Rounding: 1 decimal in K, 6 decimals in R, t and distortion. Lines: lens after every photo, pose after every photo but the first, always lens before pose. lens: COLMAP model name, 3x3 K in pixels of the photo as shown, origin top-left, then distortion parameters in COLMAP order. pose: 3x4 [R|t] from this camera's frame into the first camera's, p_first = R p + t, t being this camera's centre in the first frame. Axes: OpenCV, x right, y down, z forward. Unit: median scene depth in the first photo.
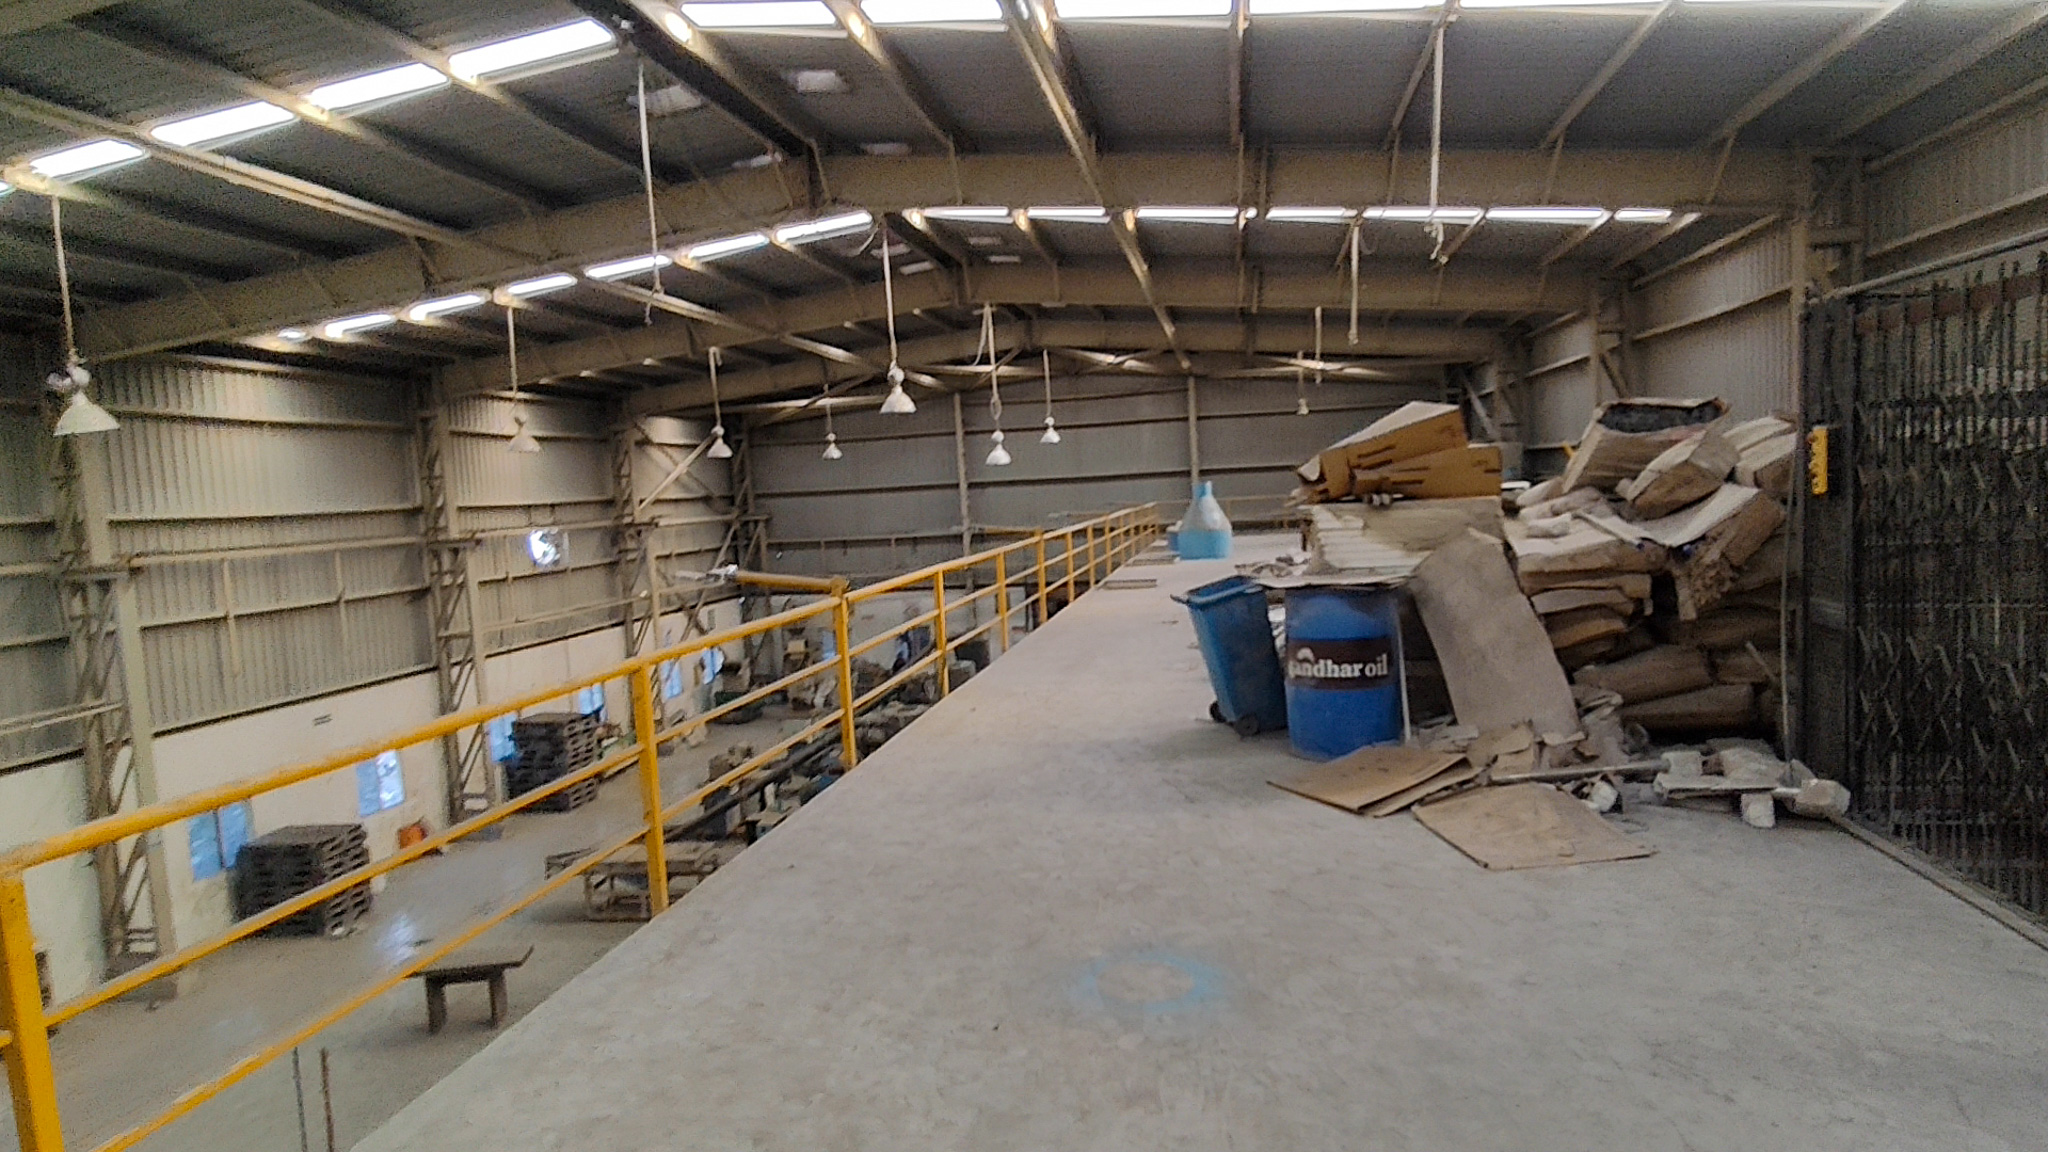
lens RADIAL K [[1191.0, 0, 1024.0], [0, 1191.0, 576.0], [0, 0, 1]] dist [0.021326, 0.000580]
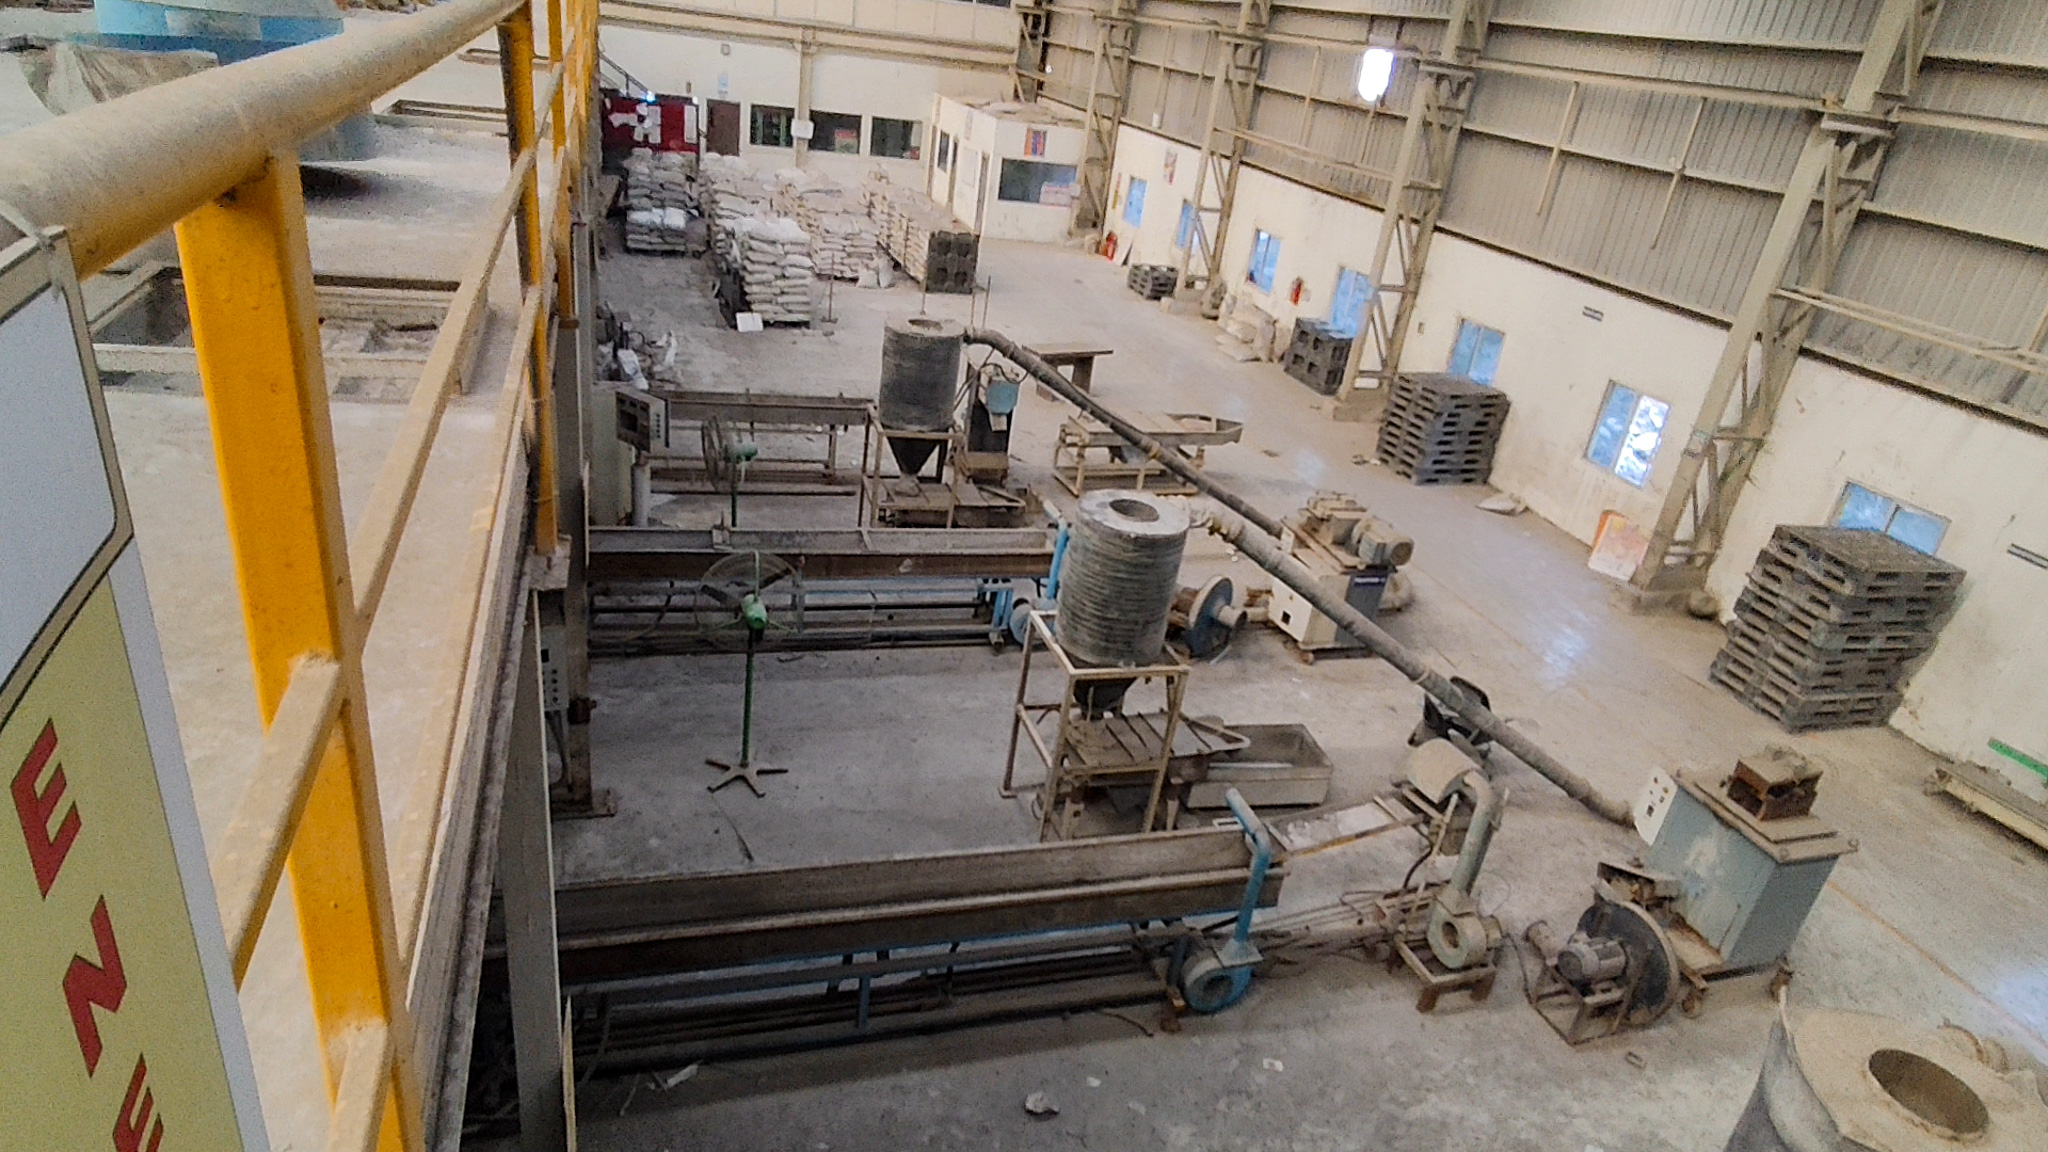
lens RADIAL K [[1191.0, 0, 1024.0], [0, 1191.0, 576.0], [0, 0, 1]] dist [0.021326, 0.000580]
pose [[-0.914581, 0.131013, -0.382593, 0.111196], [-0.090135, 0.856232, 0.508667, -0.111274], [0.394231, 0.499702, -0.771285, 1.601862]]
